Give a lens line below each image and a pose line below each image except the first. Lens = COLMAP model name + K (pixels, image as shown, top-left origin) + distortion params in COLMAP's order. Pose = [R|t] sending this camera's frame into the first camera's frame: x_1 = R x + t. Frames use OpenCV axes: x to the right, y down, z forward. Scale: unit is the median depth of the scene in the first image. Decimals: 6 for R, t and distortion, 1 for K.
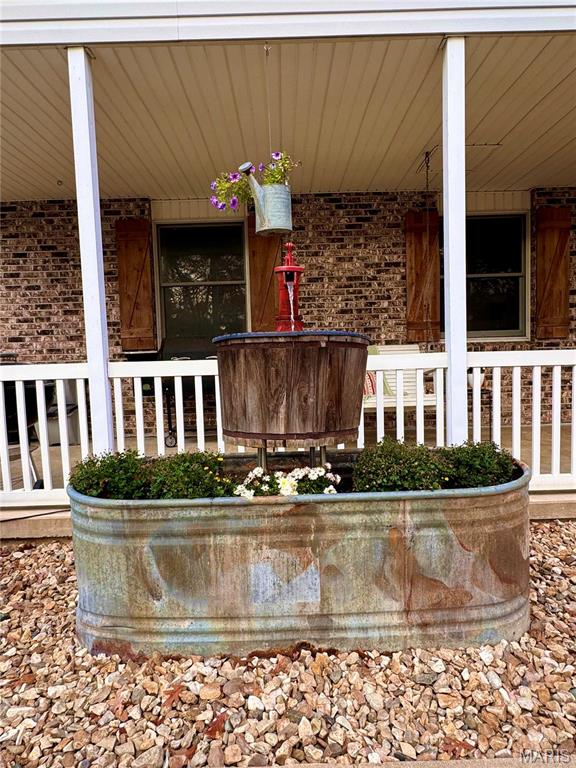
lens RADIAL K [[460.2, 0, 284.0], [0, 460.2, 384.2], [0, 0, 1]] dist [-0.003003, 0.002355]
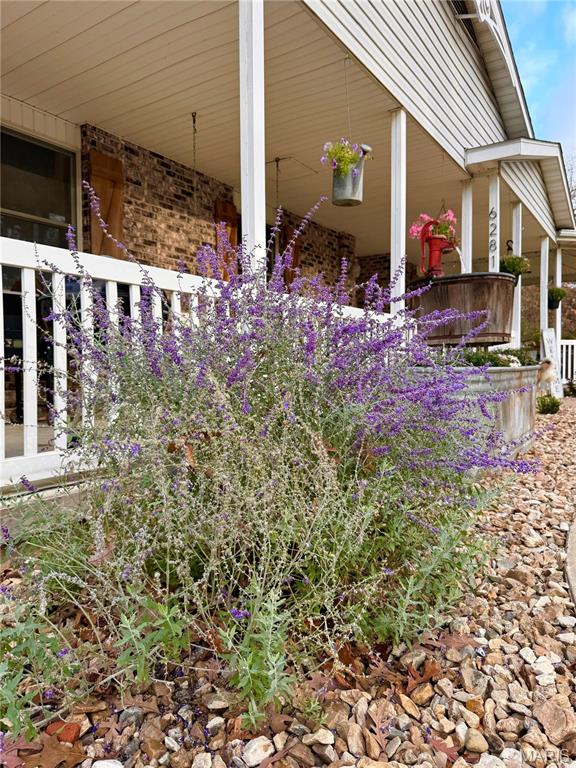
lens RADIAL K [[538.6, 0, 291.2], [0, 538.6, 385.7], [0, 0, 1]] dist [0.042555, -0.057070]
pose [[0.551632, -0.004192, 0.834077, -0.686880], [0.047062, 0.998551, -0.026106, 0.101245], [-0.832759, 0.053655, 0.551030, 0.182356]]
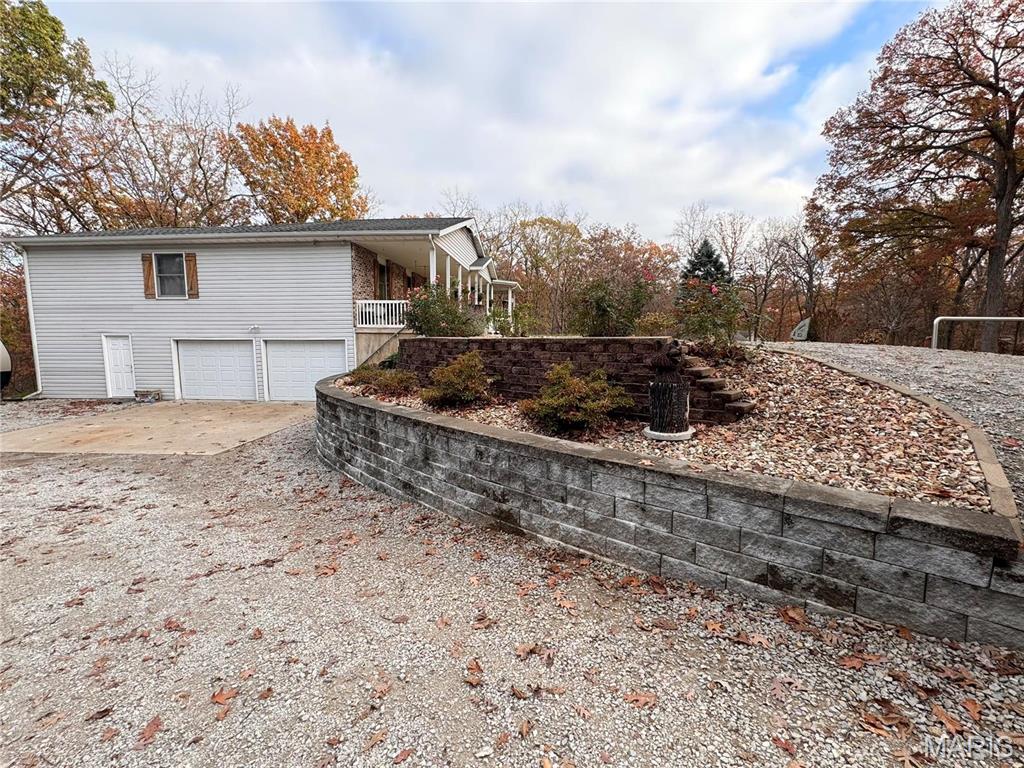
lens RADIAL K [[447.4, 0, 515.6], [0, 447.4, 382.4], [0, 0, 1]] dist [0.001664, 0.000246]
pose [[0.083373, -0.068533, 0.994159, -3.314818], [0.060335, 0.996149, 0.063610, 0.338315], [-0.994690, 0.054679, 0.087187, -0.176382]]
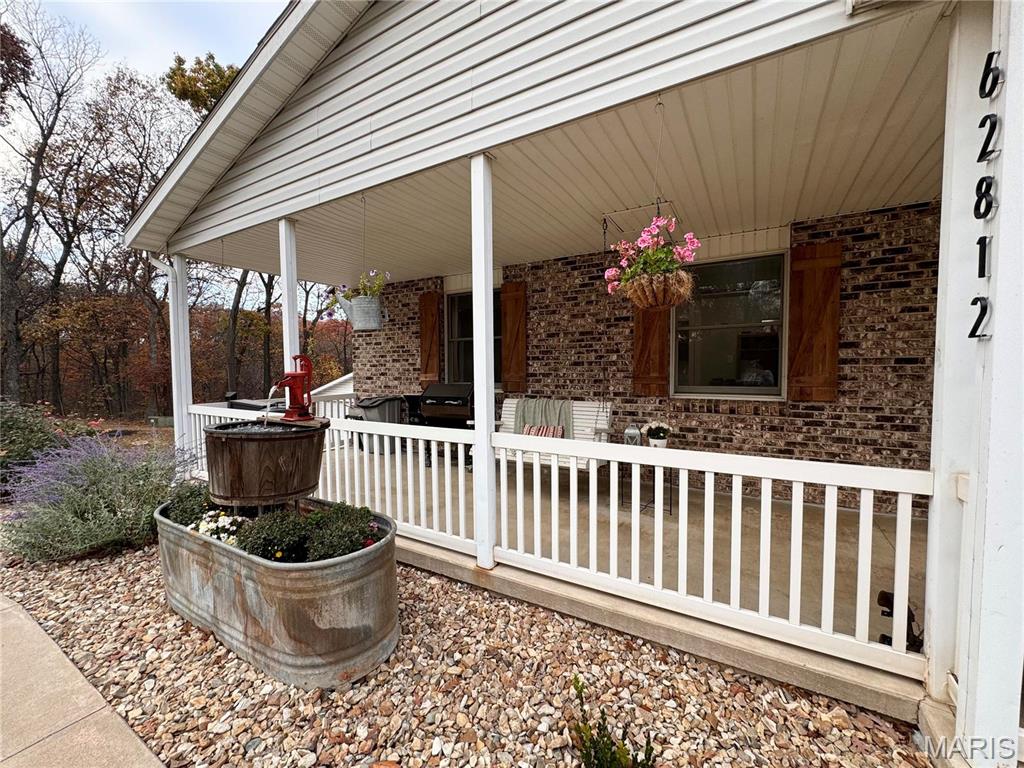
lens RADIAL K [[406.9, 0, 515.2], [0, 406.9, 387.3], [0, 0, 1]] dist [-0.000366, 0.000070]
pose [[0.860182, 0.049312, -0.507598, 0.501409], [-0.054253, 0.998514, 0.005066, -0.100559], [0.507094, 0.023181, 0.861579, 0.103237]]
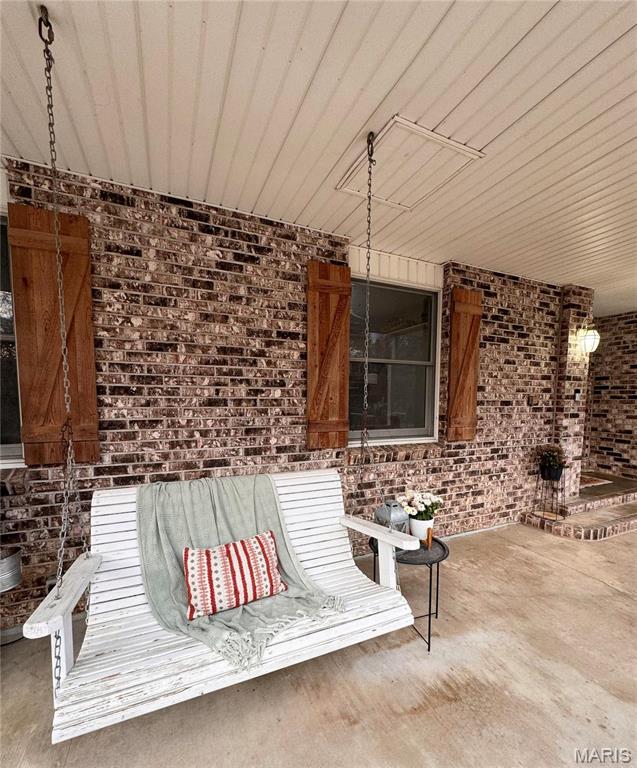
lens RADIAL K [[334.8, 0, 313.4], [0, 334.8, 425.6], [0, 0, 1]] dist [0.001102, 0.000722]
pose [[0.915778, 0.002640, 0.401675, 0.073919], [-0.006002, 0.999957, 0.007113, -0.132430], [-0.401639, -0.008925, 0.915755, 0.538512]]
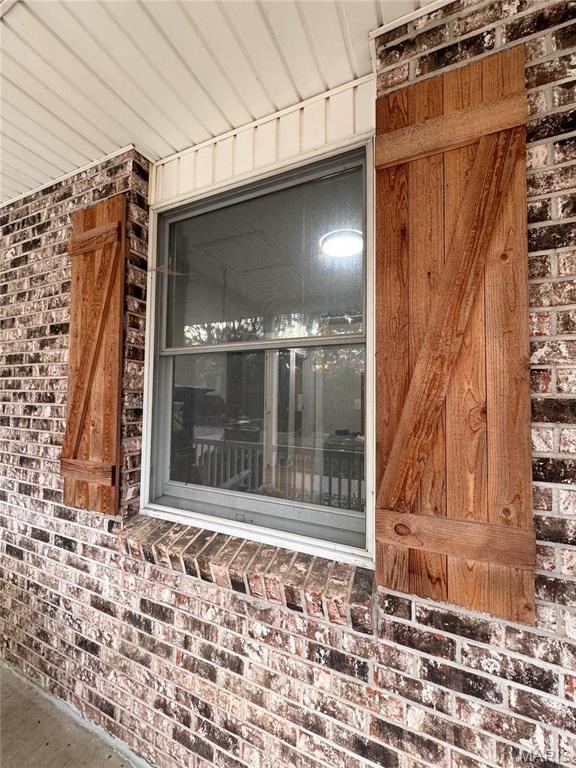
lens RADIAL K [[305.2, 0, 286.9], [0, 305.2, 384.7], [0, 0, 1]] dist [-0.000366, 0.000070]
pose [[0.907777, 0.025855, -0.418655, 0.579042], [-0.066719, 0.994292, -0.083263, -0.193964], [0.414112, 0.103517, 0.904320, 0.825327]]
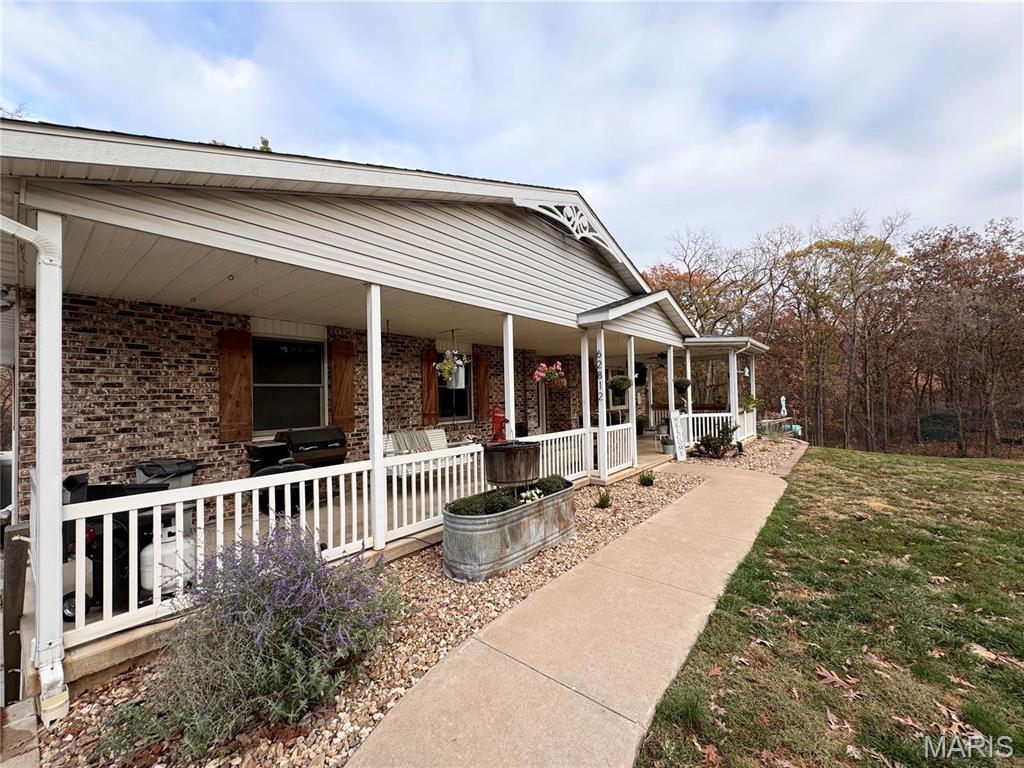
lens RADIAL K [[406.9, 0, 513.7], [0, 406.9, 387.9], [0, 0, 1]] dist [-0.000366, 0.000070]
pose [[0.636750, 0.031662, 0.770420, -0.668811], [0.057030, 0.994486, -0.088005, -0.079397], [-0.768959, 0.099974, 0.631433, -0.194758]]
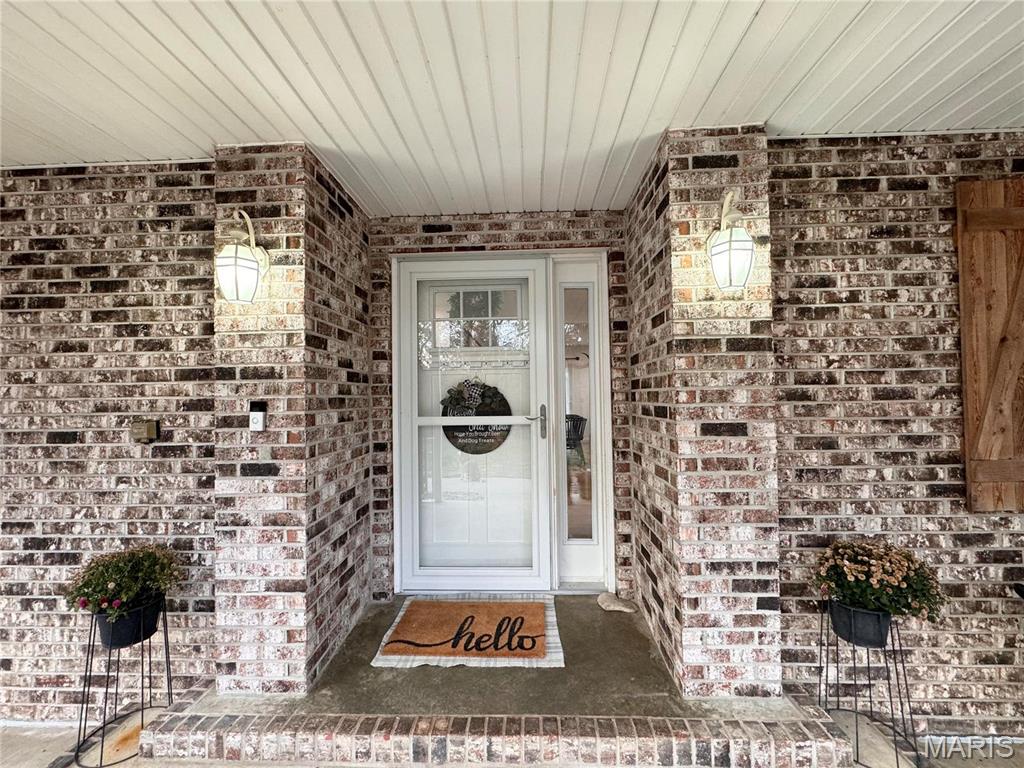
lens RADIAL K [[406.9, 0, 512.9], [0, 406.9, 384.0], [0, 0, 1]] dist [-0.000366, 0.000070]
pose [[0.998871, 0.013787, -0.045454, 1.152022], [-0.017768, 0.995929, -0.088377, -0.199761], [0.044050, 0.089085, 0.995049, 0.650570]]
